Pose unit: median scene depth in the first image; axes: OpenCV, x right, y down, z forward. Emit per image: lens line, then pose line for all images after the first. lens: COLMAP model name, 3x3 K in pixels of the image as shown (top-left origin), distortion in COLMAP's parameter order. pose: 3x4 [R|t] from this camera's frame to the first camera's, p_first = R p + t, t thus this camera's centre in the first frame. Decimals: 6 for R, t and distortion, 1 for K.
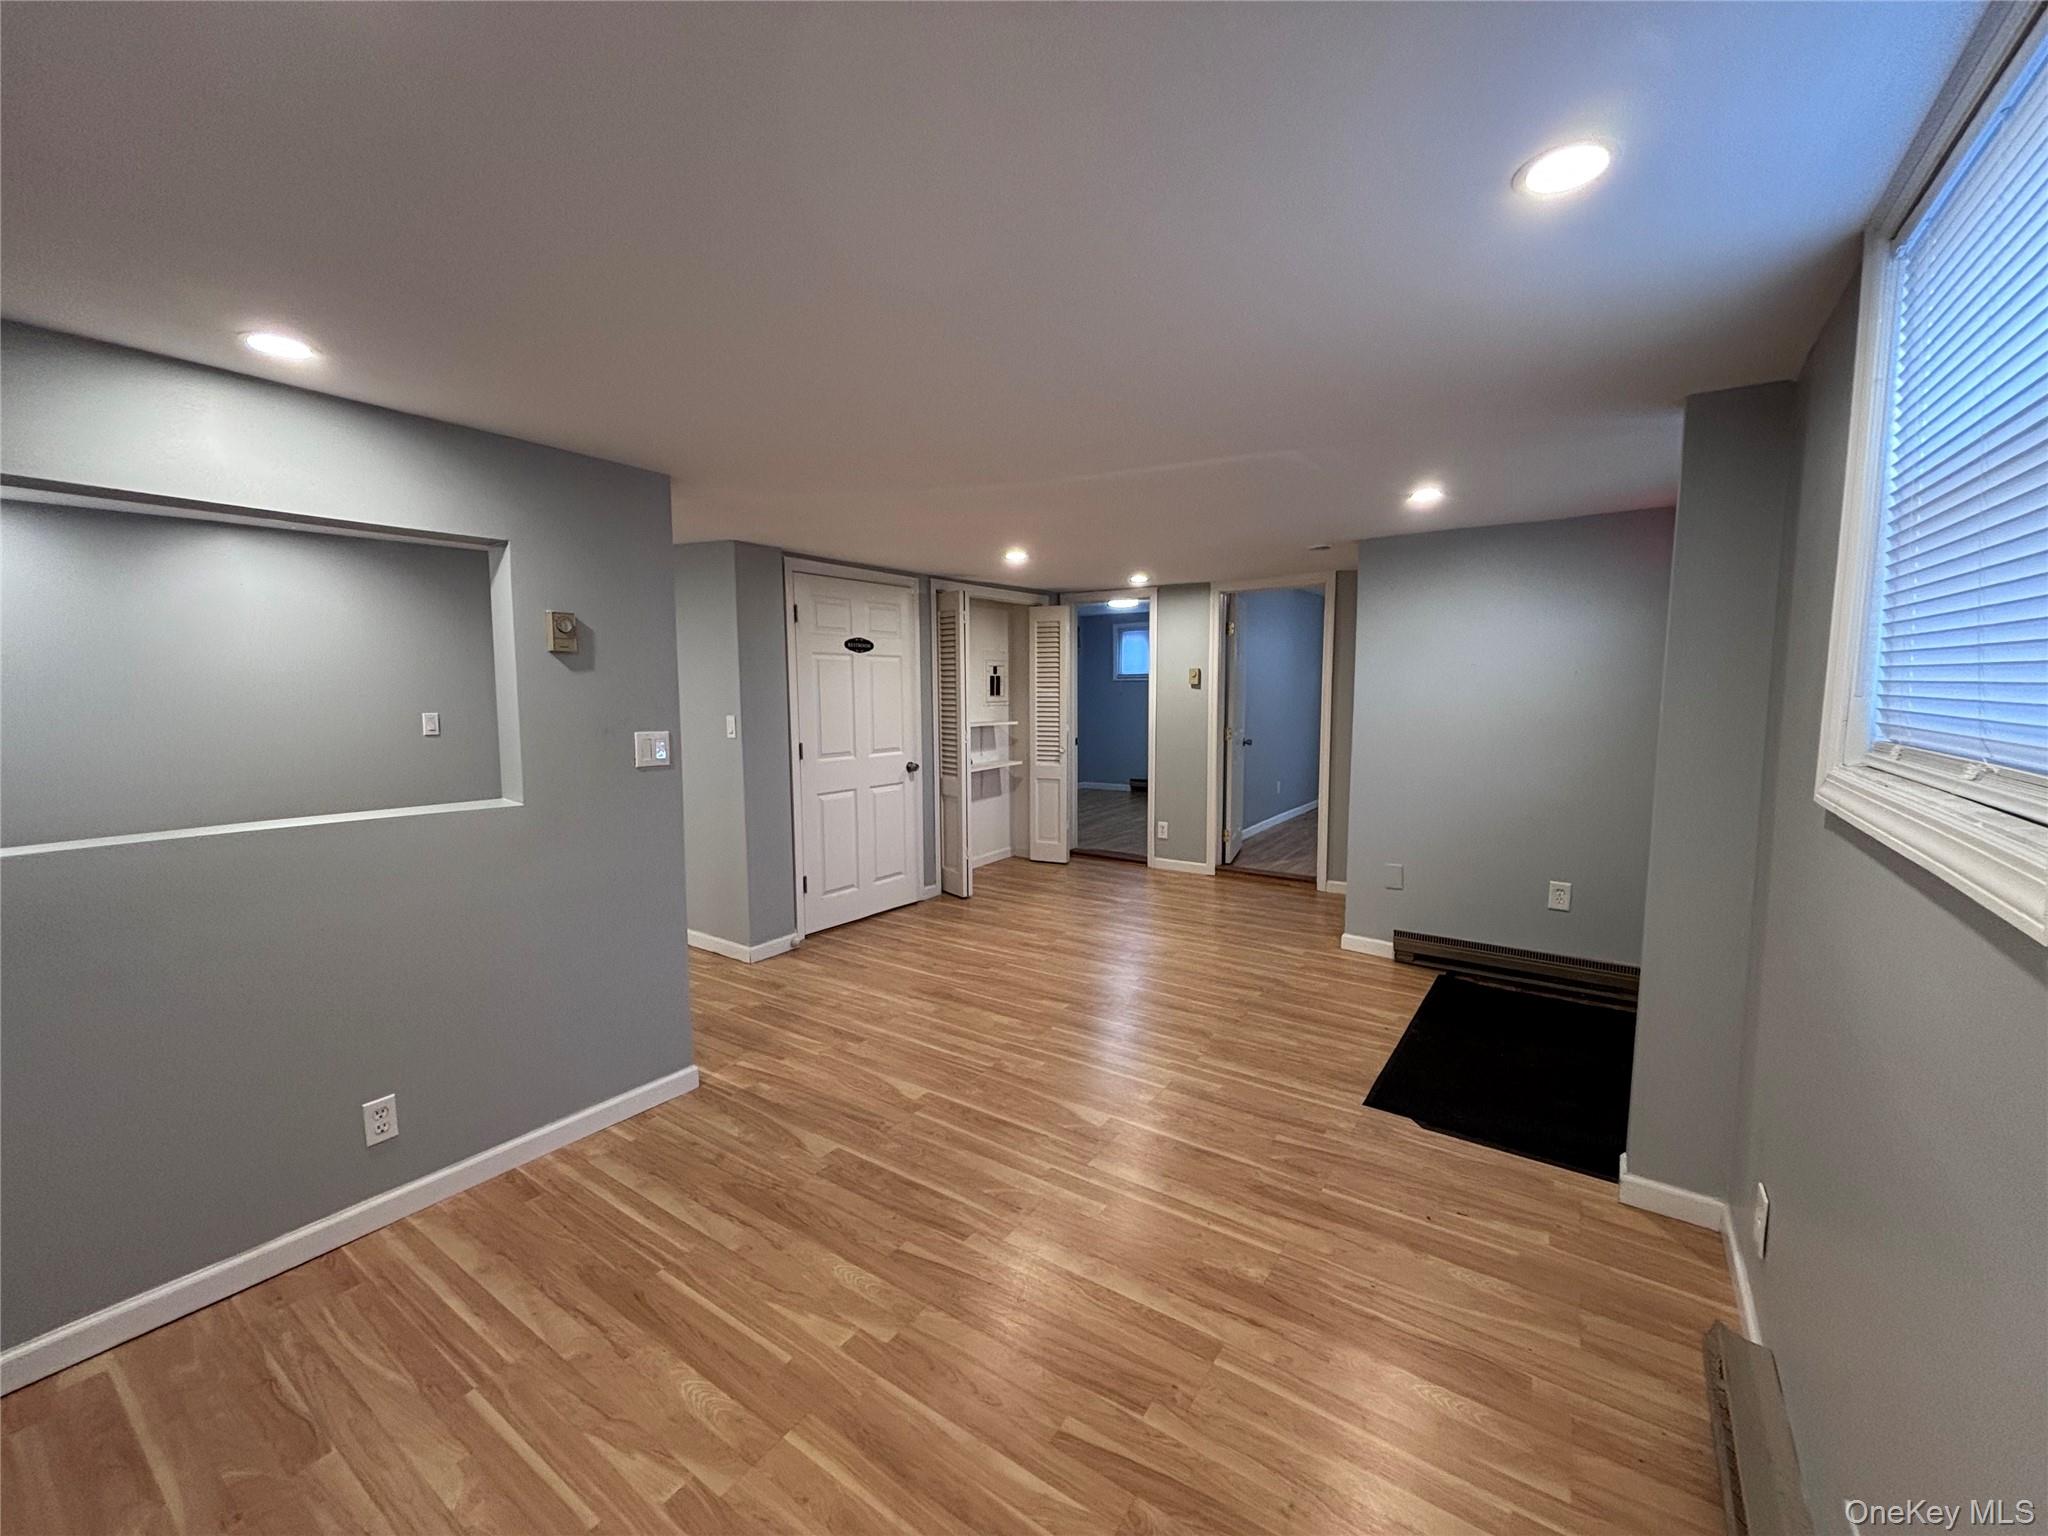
lens RADIAL K [[825.0, 0, 1022.5], [0, 825.0, 766.4], [0, 0, 1]] dist [0.003192, 0.000079]
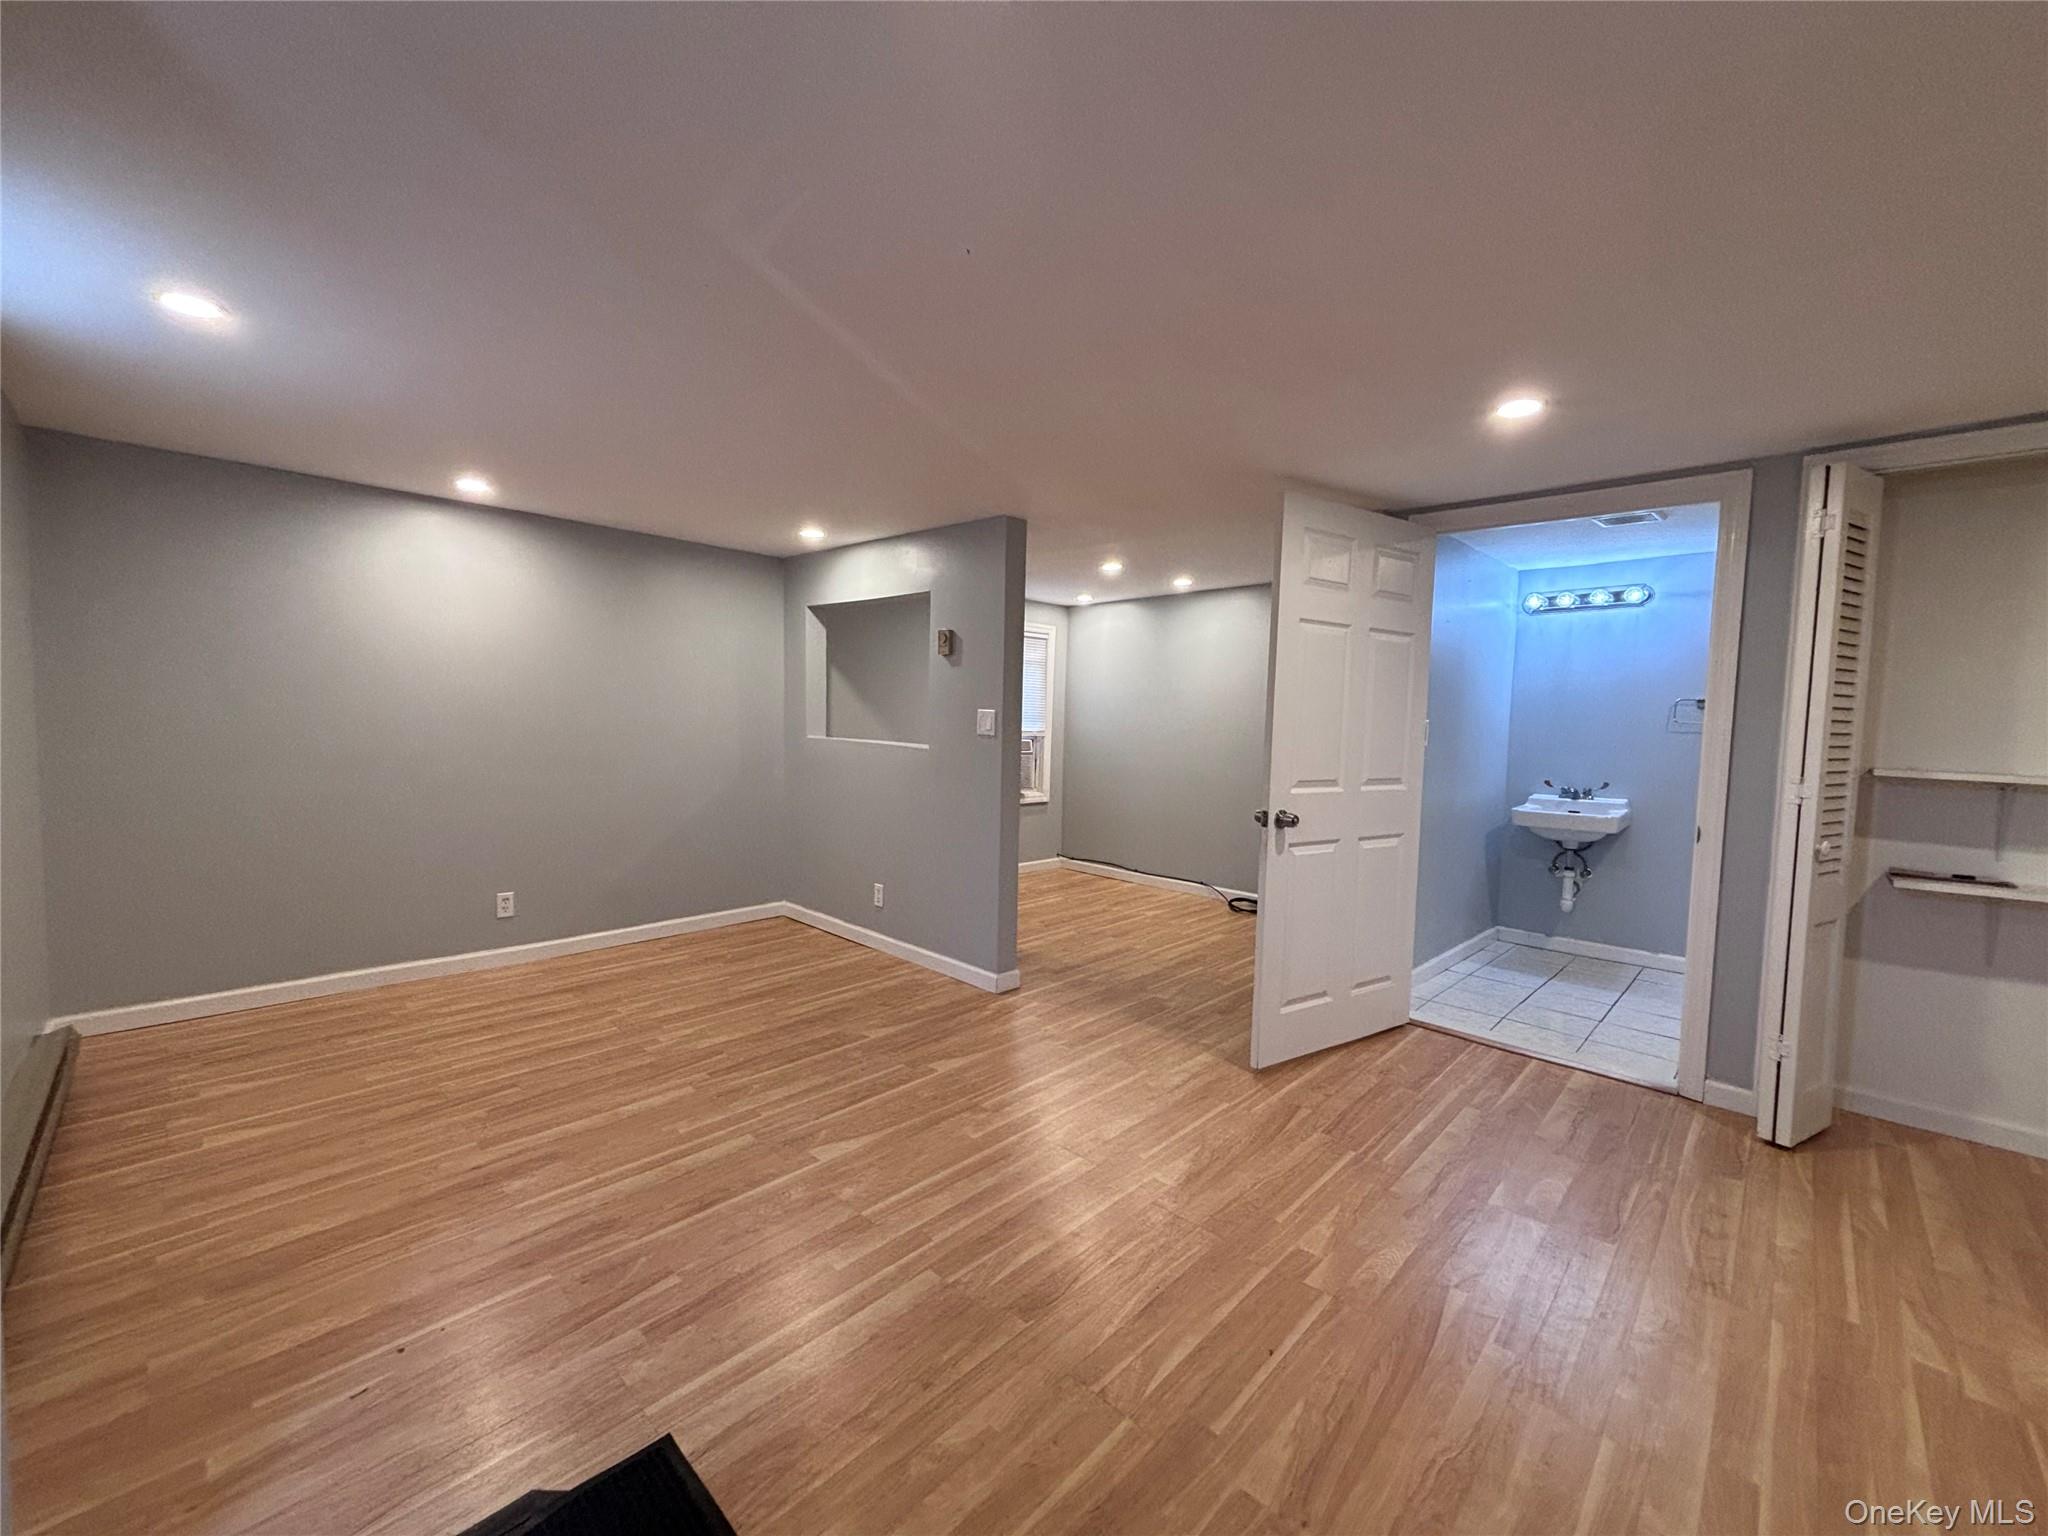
lens RADIAL K [[825.0, 0, 1022.5], [0, 825.0, 766.4], [0, 0, 1]] dist [0.003192, 0.000079]
pose [[-0.166346, 0.061362, -0.984156, 0.864512], [-0.122475, 0.989048, 0.082368, -0.066627], [0.978432, 0.134236, -0.157009, 1.259634]]
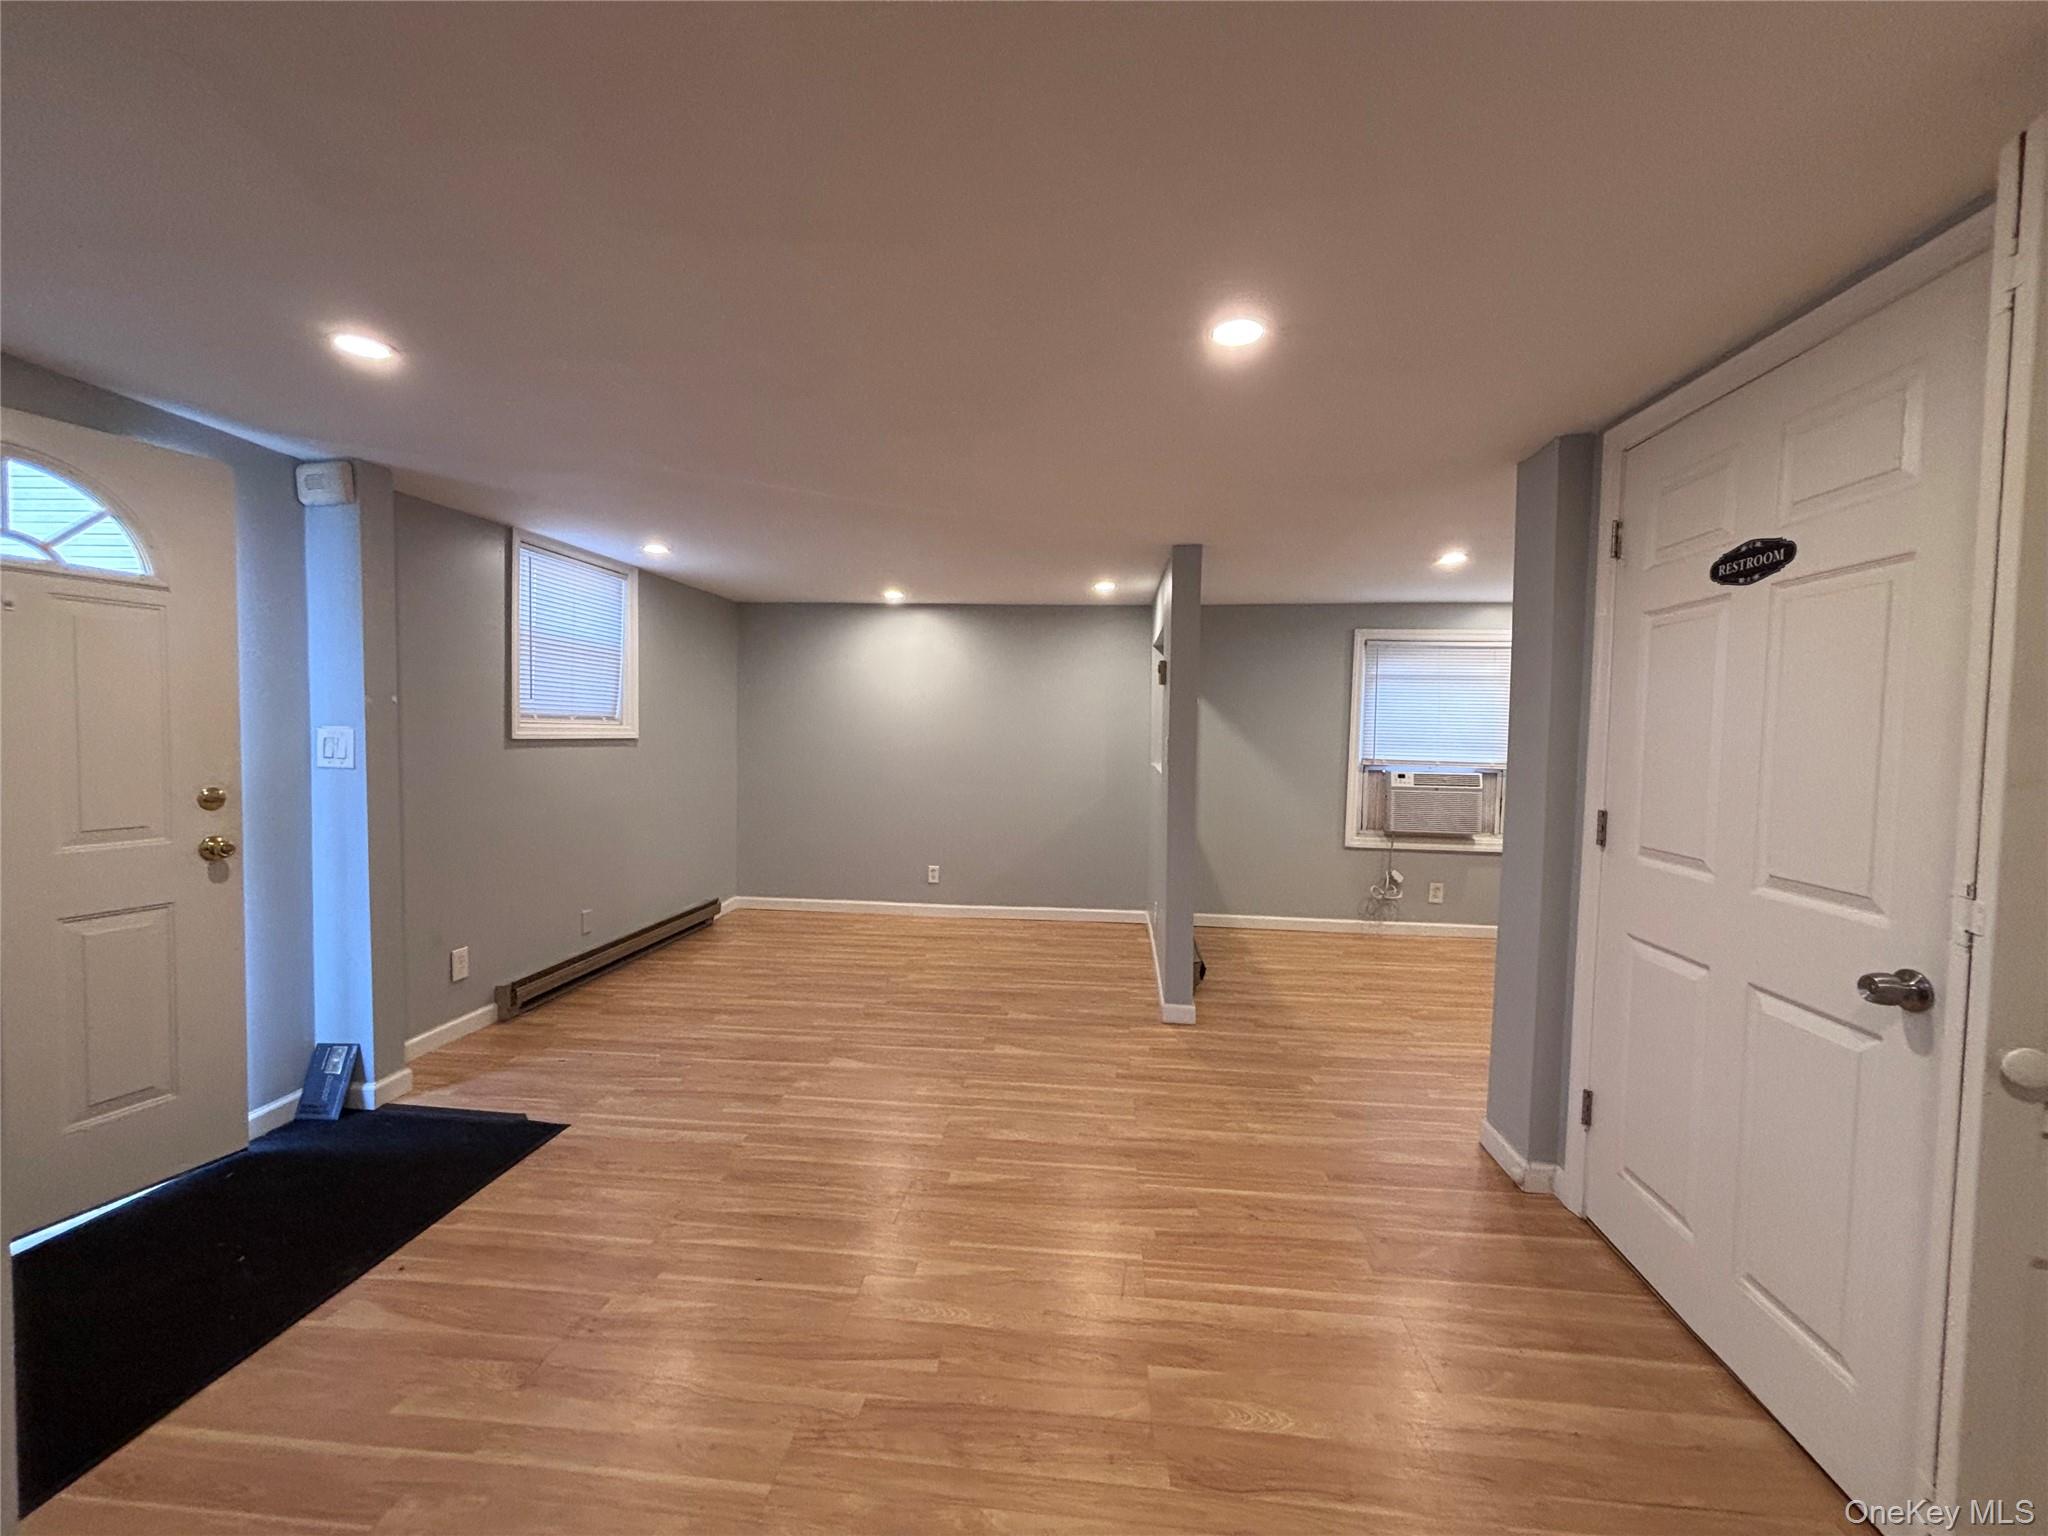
lens RADIAL K [[825.0, 0, 1022.5], [0, 825.0, 766.4], [0, 0, 1]] dist [0.003192, 0.000079]
pose [[-0.877353, 0.011113, -0.479717, 0.413160], [-0.060834, 0.989089, 0.134172, -0.158862], [0.475974, 0.146899, -0.867104, 2.041477]]
